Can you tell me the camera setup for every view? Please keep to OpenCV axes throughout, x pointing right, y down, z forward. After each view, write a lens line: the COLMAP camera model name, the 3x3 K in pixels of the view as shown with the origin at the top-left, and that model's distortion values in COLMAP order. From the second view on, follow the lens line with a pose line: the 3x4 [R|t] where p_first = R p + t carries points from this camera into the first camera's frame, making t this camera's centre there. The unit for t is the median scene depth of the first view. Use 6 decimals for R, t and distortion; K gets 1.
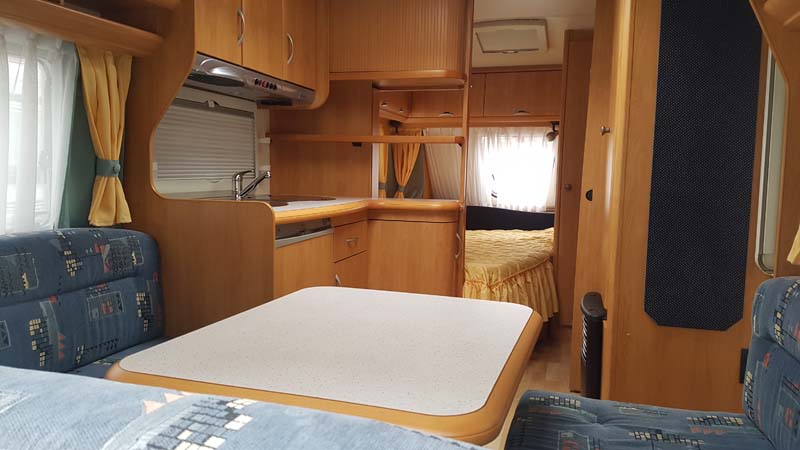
lens RADIAL K [[604.1, 0, 398.0], [0, 604.1, 210.9], [0, 0, 1]] dist [0.004355, -0.000431]
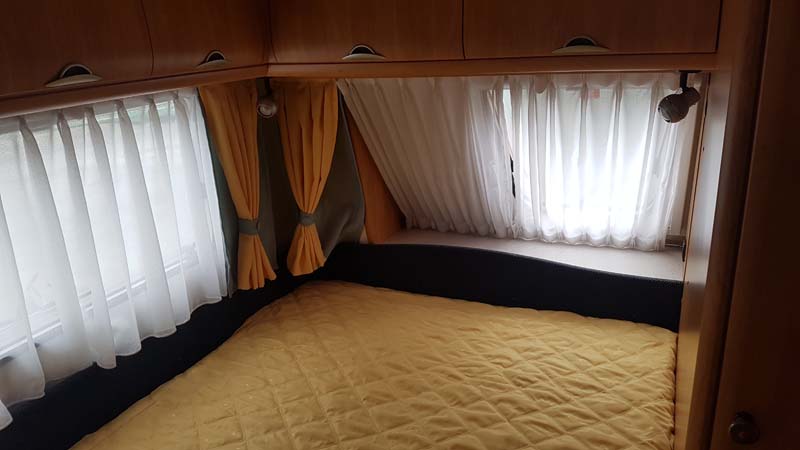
lens RADIAL K [[596.3, 0, 414.0], [0, 596.3, 225.3], [0, 0, 1]] dist [-0.006881, -0.004999]
pose [[0.991384, -0.013814, -0.130257, 0.170705], [0.045842, 0.968127, 0.246229, -0.164939], [0.122704, -0.250079, 0.960419, 0.725832]]
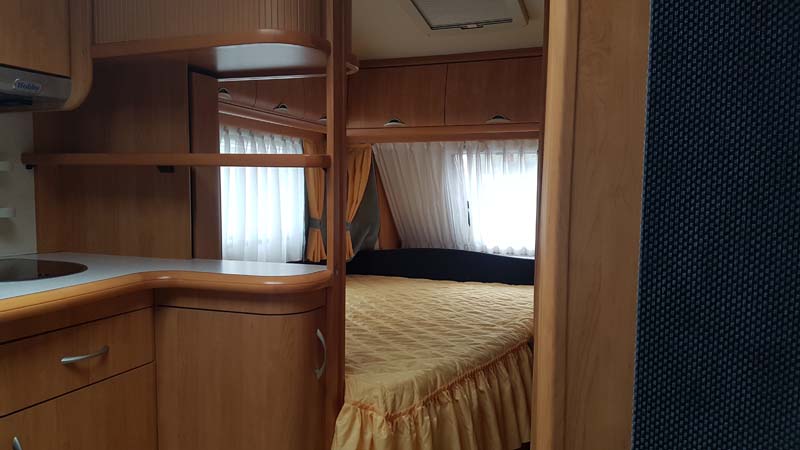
lens RADIAL K [[596.3, 0, 414.0], [0, 596.3, 225.3], [0, 0, 1]] dist [-0.006881, -0.004999]
pose [[0.998275, -0.004727, -0.058528, 0.159962], [0.004454, 0.999979, -0.004783, -0.041400], [0.058549, 0.004514, 0.998274, 0.341776]]
